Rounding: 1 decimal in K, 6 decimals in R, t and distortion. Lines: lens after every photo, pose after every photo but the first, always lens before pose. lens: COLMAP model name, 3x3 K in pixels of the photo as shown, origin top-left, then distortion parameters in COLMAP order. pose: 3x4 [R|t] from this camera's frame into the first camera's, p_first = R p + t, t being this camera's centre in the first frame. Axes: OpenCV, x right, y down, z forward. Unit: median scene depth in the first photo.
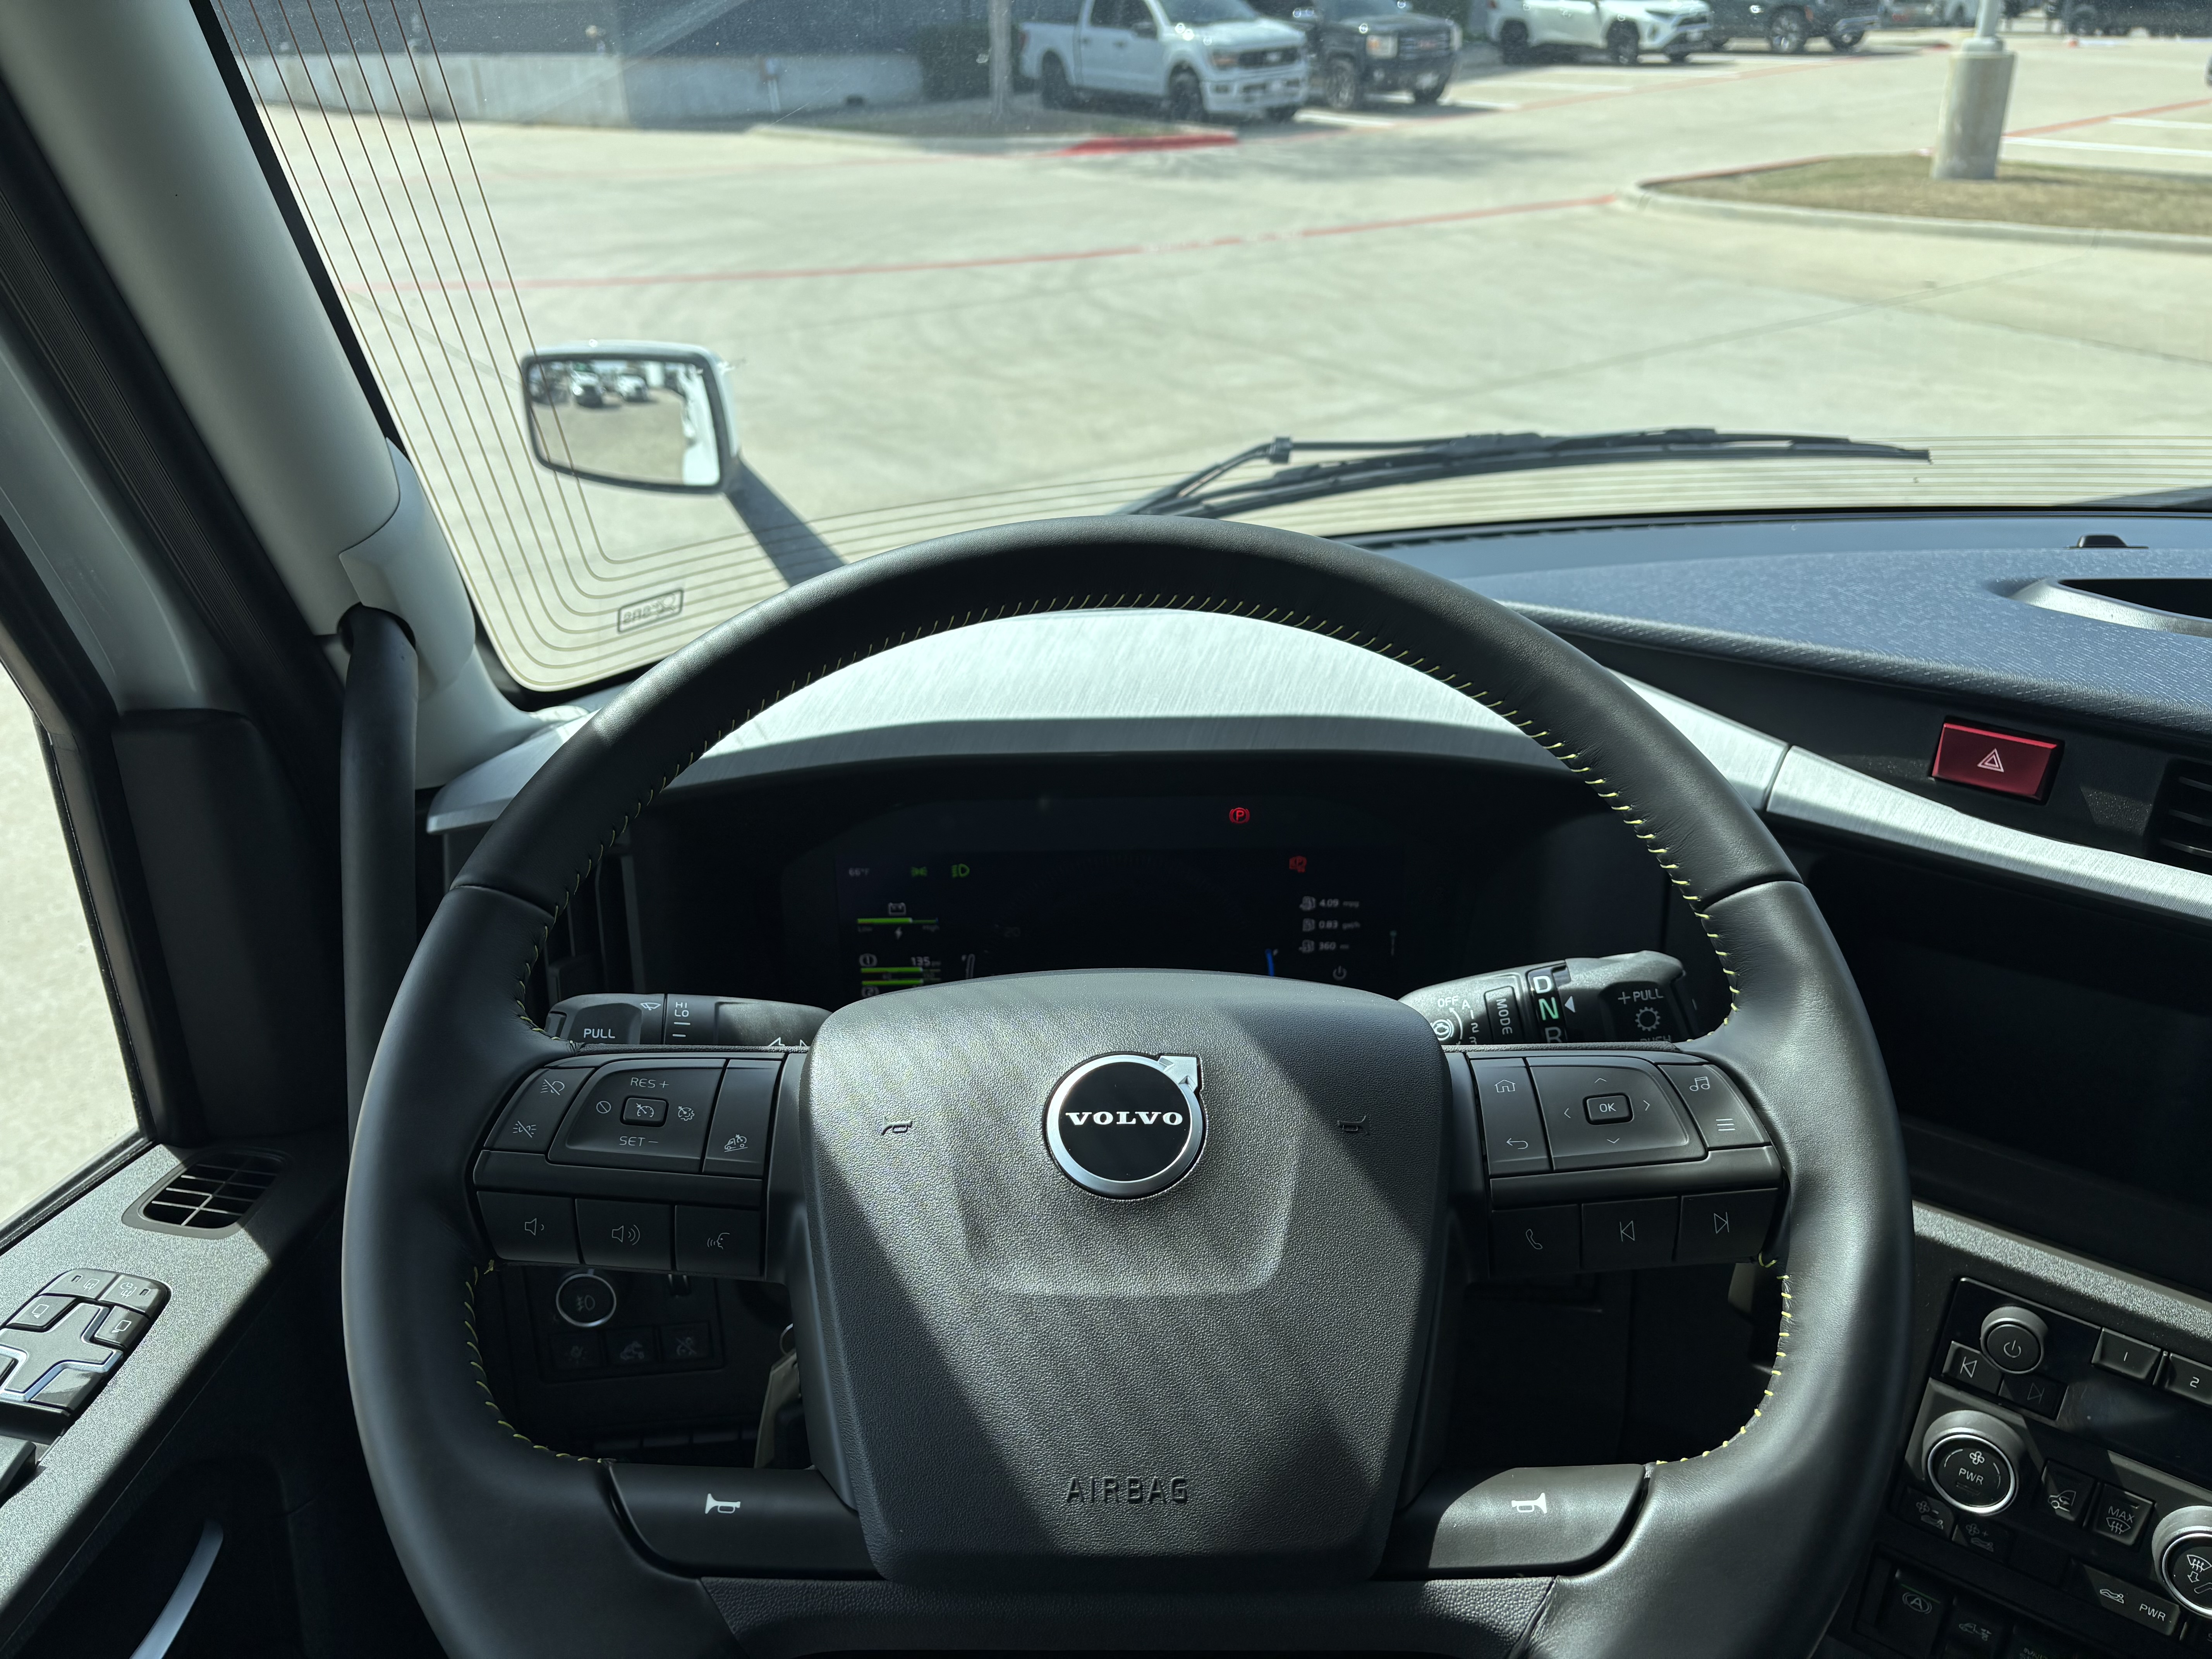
lens RADIAL K [[1705.0, 0, 1091.6], [0, 1705.0, 833.4], [0, 0, 1]] dist [-0.011053, -0.010864]
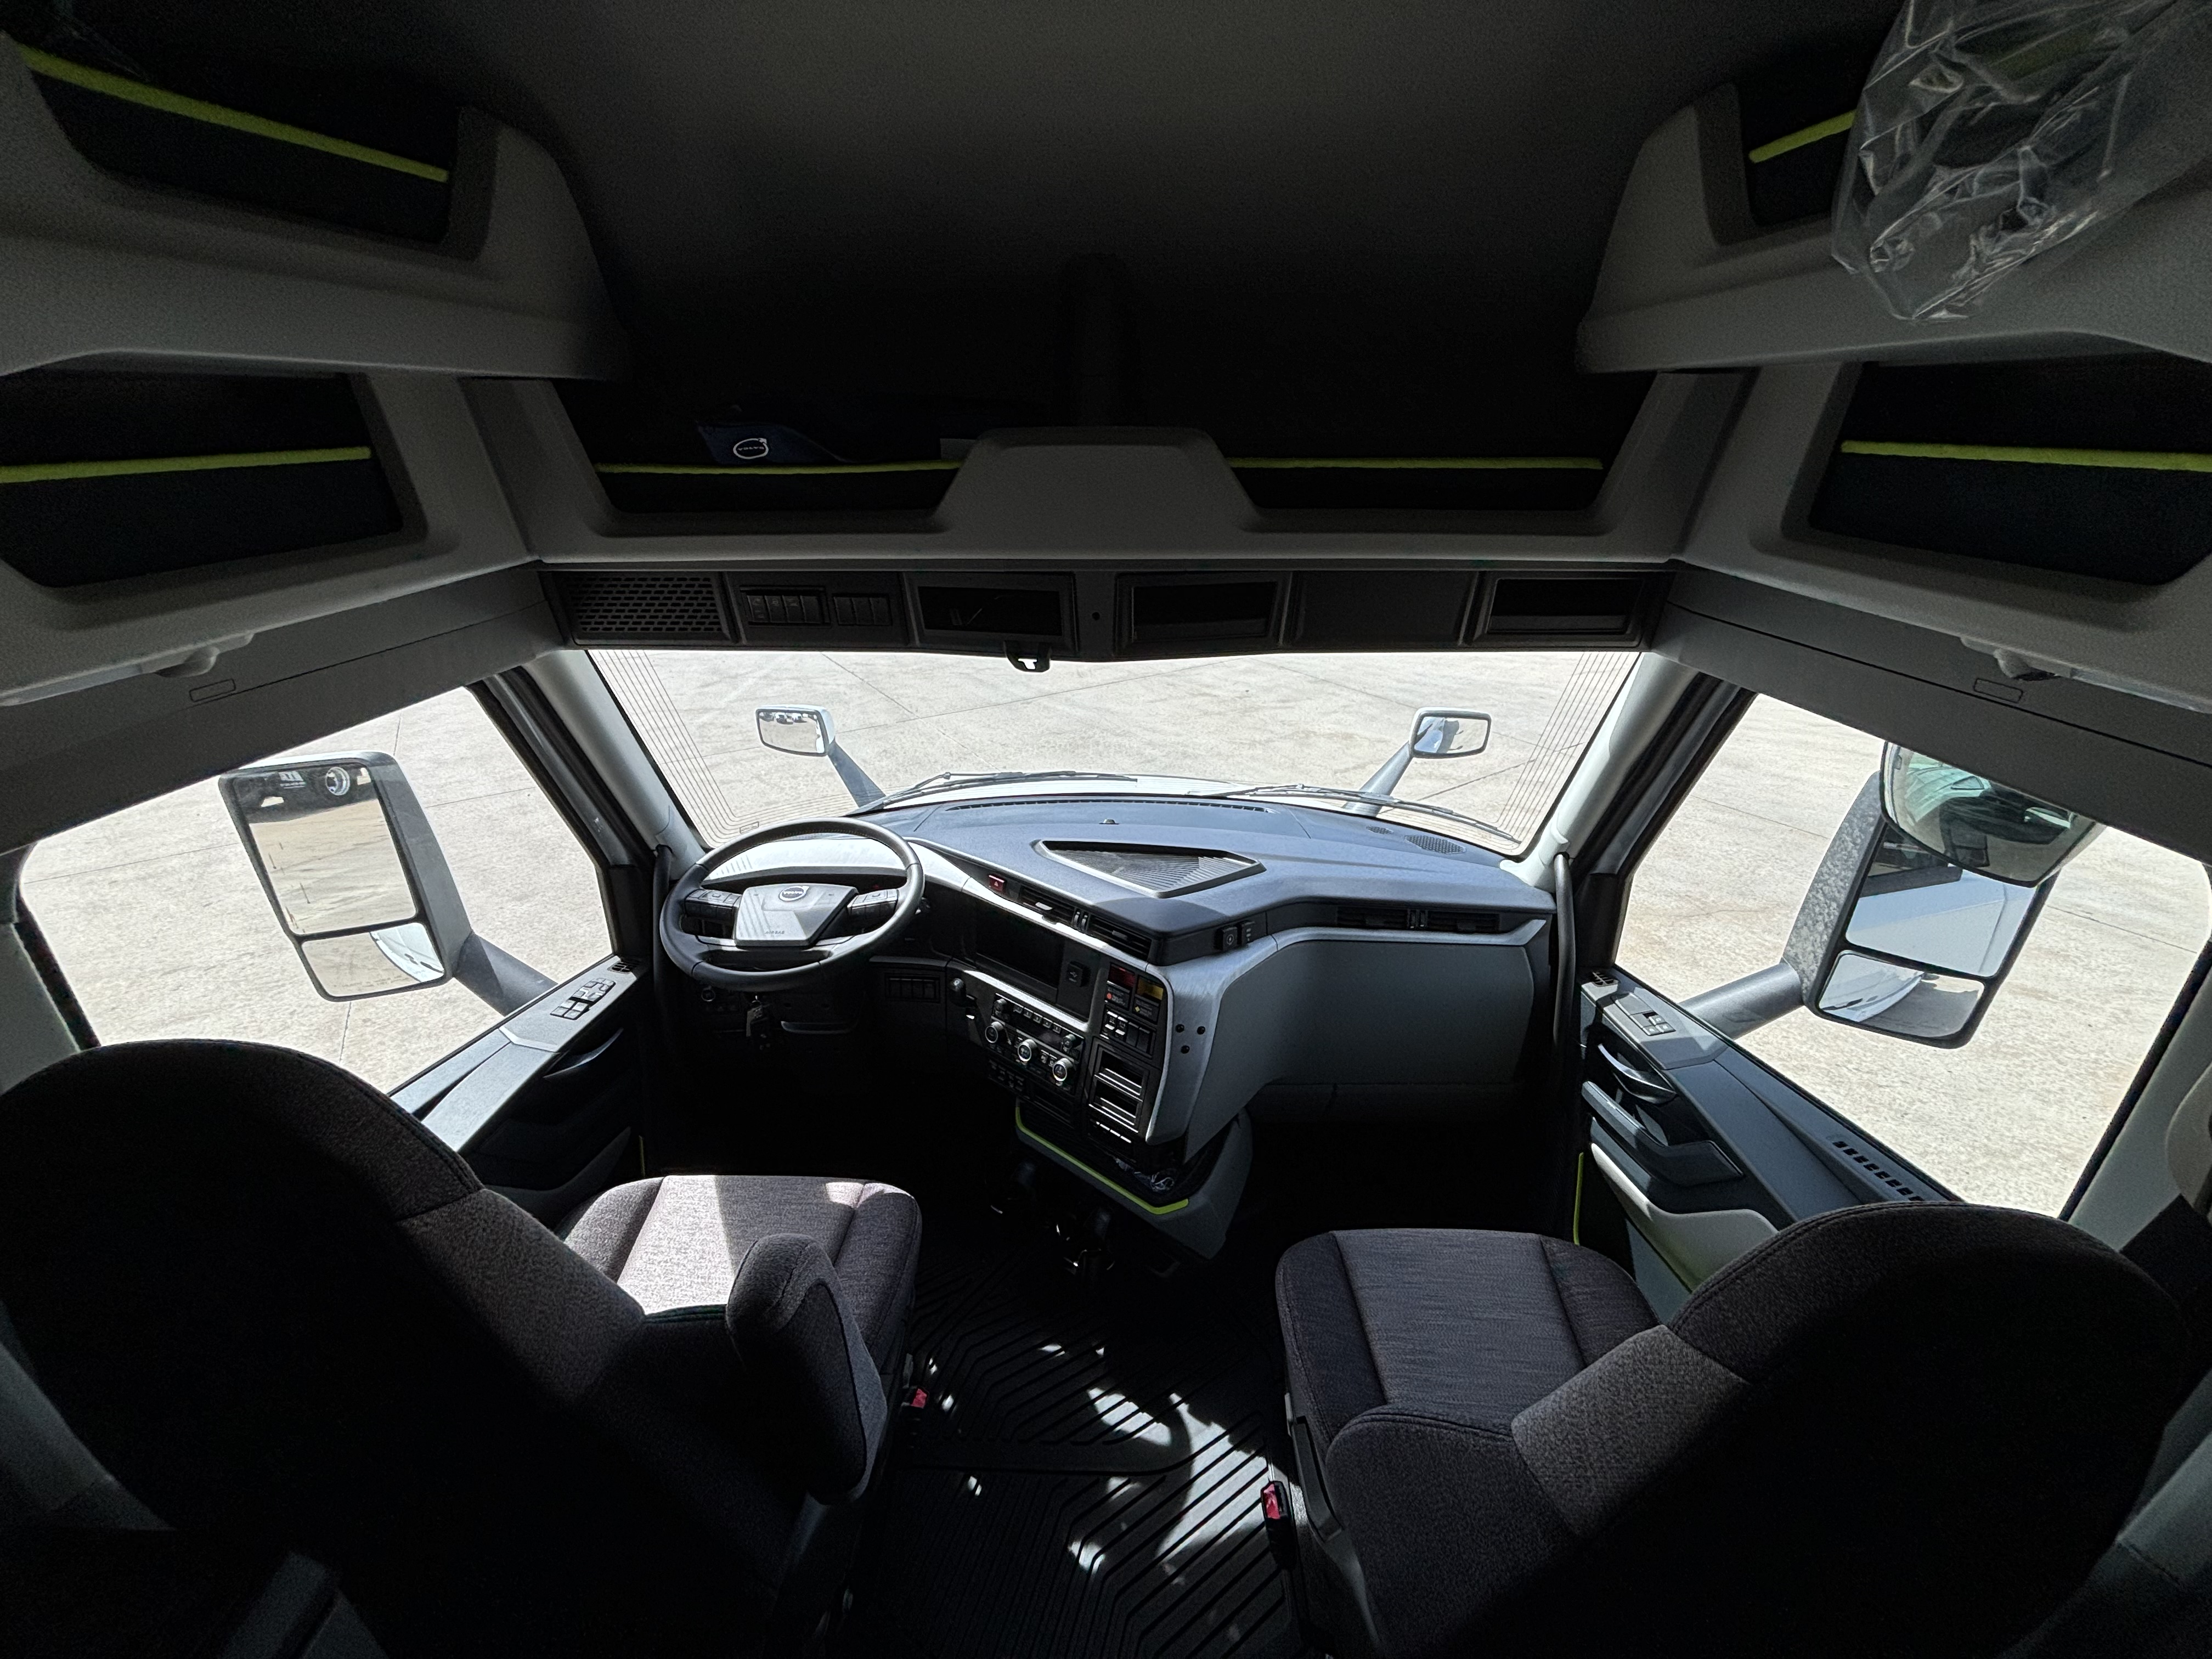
lens RADIAL K [[892.0, 0, 1056.8], [0, 892.0, 823.9], [0, 0, 1]] dist [0.000372, 0.000005]
pose [[0.998386, 0.020585, -0.052924, 0.815009], [-0.023375, 0.998340, -0.052645, -0.076568], [0.051752, 0.053798, 0.997210, -1.460135]]
